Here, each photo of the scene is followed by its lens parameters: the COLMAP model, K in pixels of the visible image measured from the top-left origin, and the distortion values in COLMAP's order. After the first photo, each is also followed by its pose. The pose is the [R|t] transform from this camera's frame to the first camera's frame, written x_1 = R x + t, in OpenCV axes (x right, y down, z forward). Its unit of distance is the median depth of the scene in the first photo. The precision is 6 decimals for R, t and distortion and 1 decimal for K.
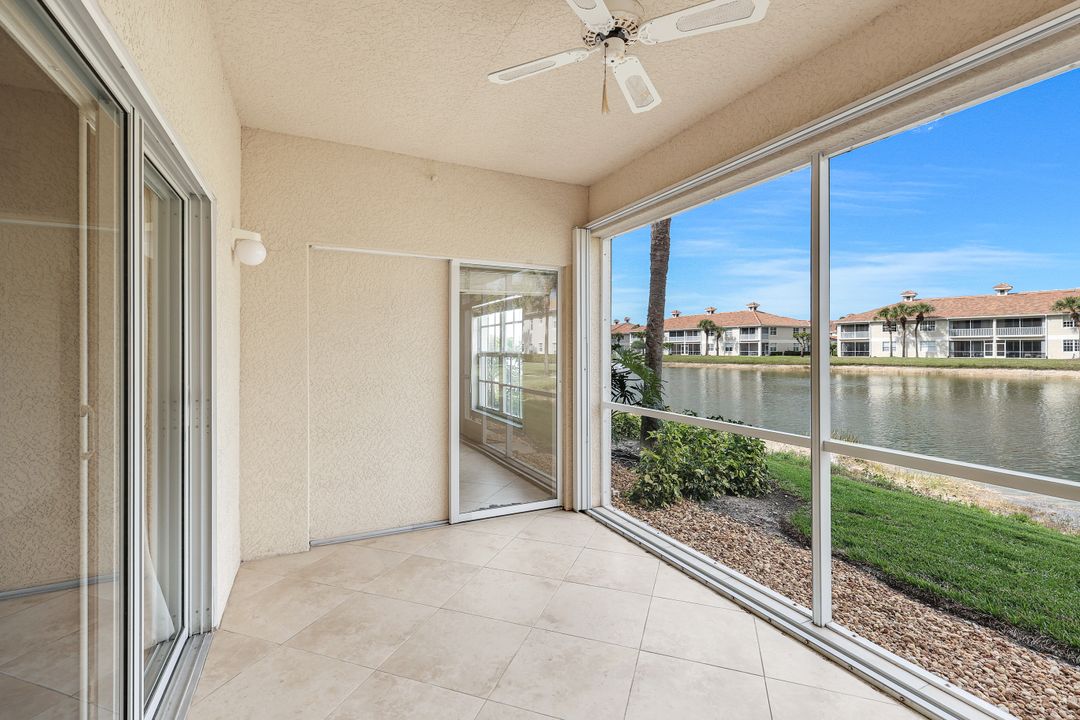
lens RADIAL K [[478.9, 0, 536.7], [0, 478.9, 347.7], [0, 0, 1]] dist [-0.000226, 0.000819]
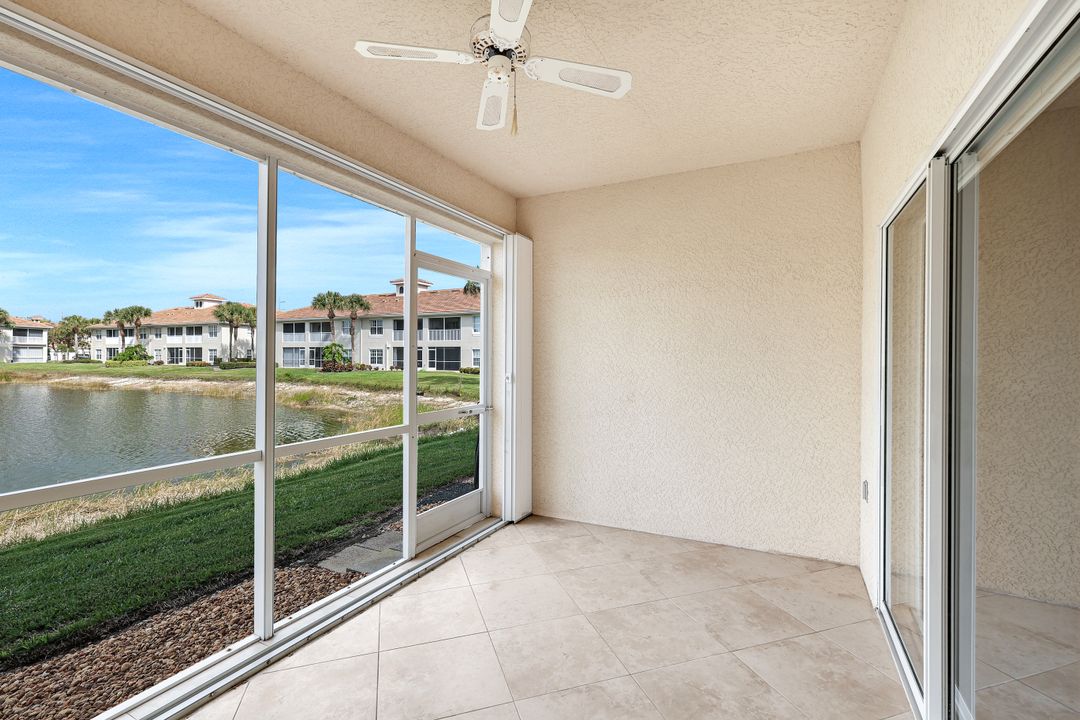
lens RADIAL K [[478.9, 0, 536.7], [0, 478.9, 347.7], [0, 0, 1]] dist [-0.000226, 0.000819]
pose [[-0.600386, 0.013153, 0.799602, -0.539501], [-0.001749, 0.999841, -0.017760, 0.004019], [-0.799708, -0.012061, -0.600268, 1.179191]]
